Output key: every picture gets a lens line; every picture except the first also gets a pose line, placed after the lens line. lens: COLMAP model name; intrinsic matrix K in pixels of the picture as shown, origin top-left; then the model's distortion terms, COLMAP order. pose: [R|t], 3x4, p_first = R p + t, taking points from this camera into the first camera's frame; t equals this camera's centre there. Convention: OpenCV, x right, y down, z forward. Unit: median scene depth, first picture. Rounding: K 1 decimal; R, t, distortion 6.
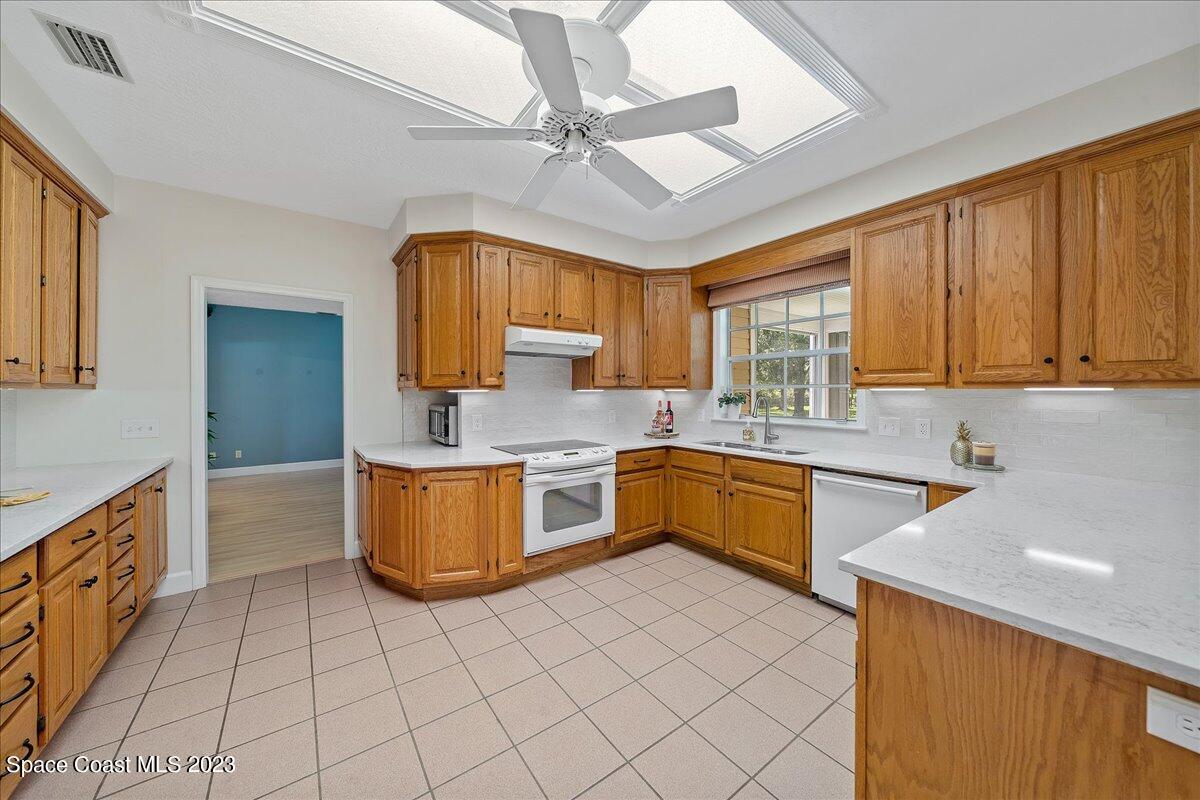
lens RADIAL K [[420.5, 0, 594.7], [0, 420.5, 393.2], [0, 0, 1]] dist [-0.000709, -0.000081]
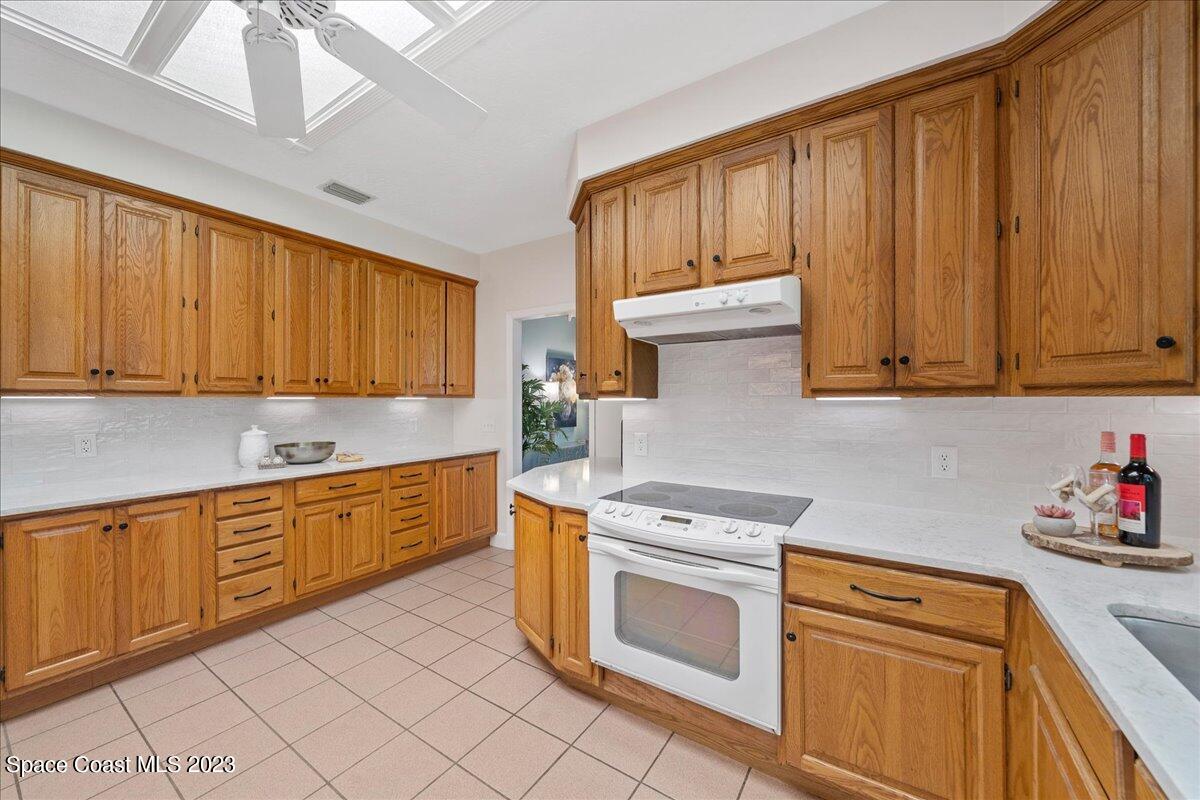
lens RADIAL K [[446.5, 0, 594.6], [0, 446.5, 398.4], [0, 0, 1]] dist [-0.007736, 0.000080]
pose [[0.347935, 0.000393, -0.937518, 0.403869], [-0.001980, 0.999998, -0.000315, -0.005961], [0.937516, 0.001966, 0.347935, 0.672869]]
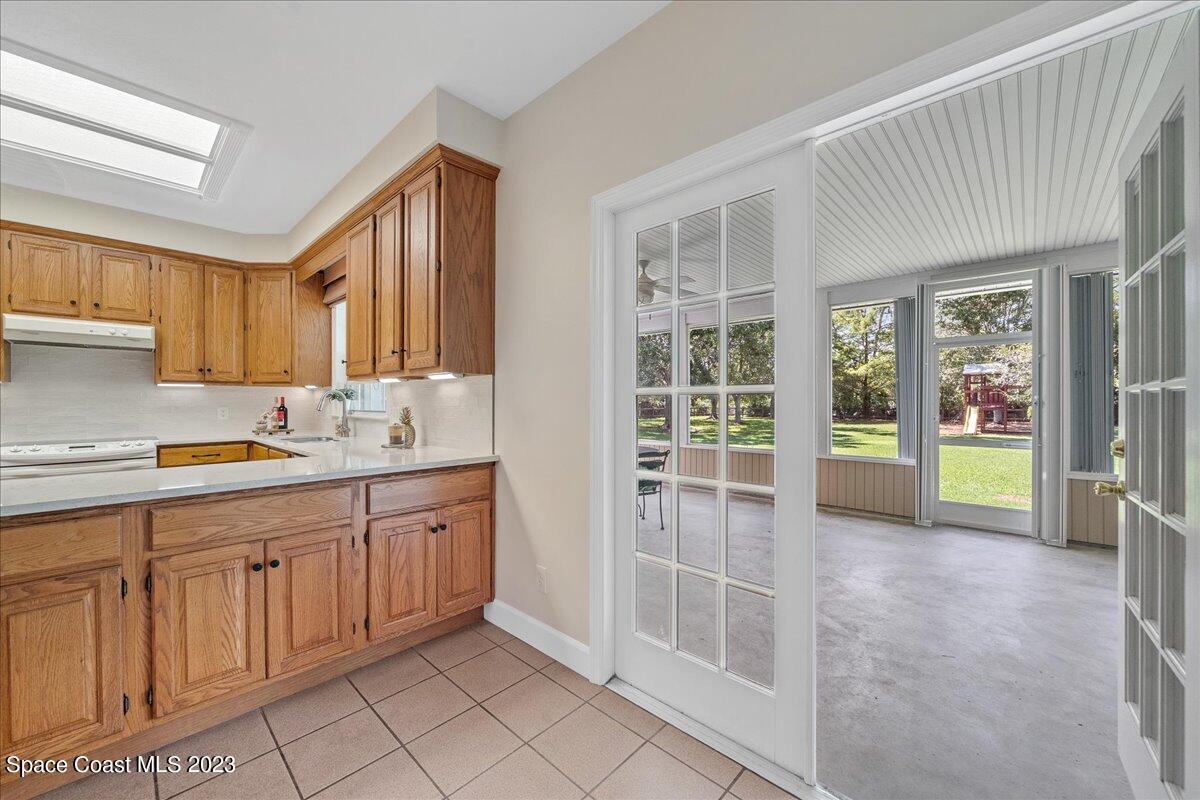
lens RADIAL K [[451.3, 0, 599.8], [0, 451.3, 405.2], [0, 0, 1]] dist [-0.010051, -0.000166]
pose [[0.980616, -0.003451, 0.195907, 0.859024], [0.003138, 0.999993, 0.001907, 0.046871], [-0.195912, -0.001256, 0.980621, -0.221732]]
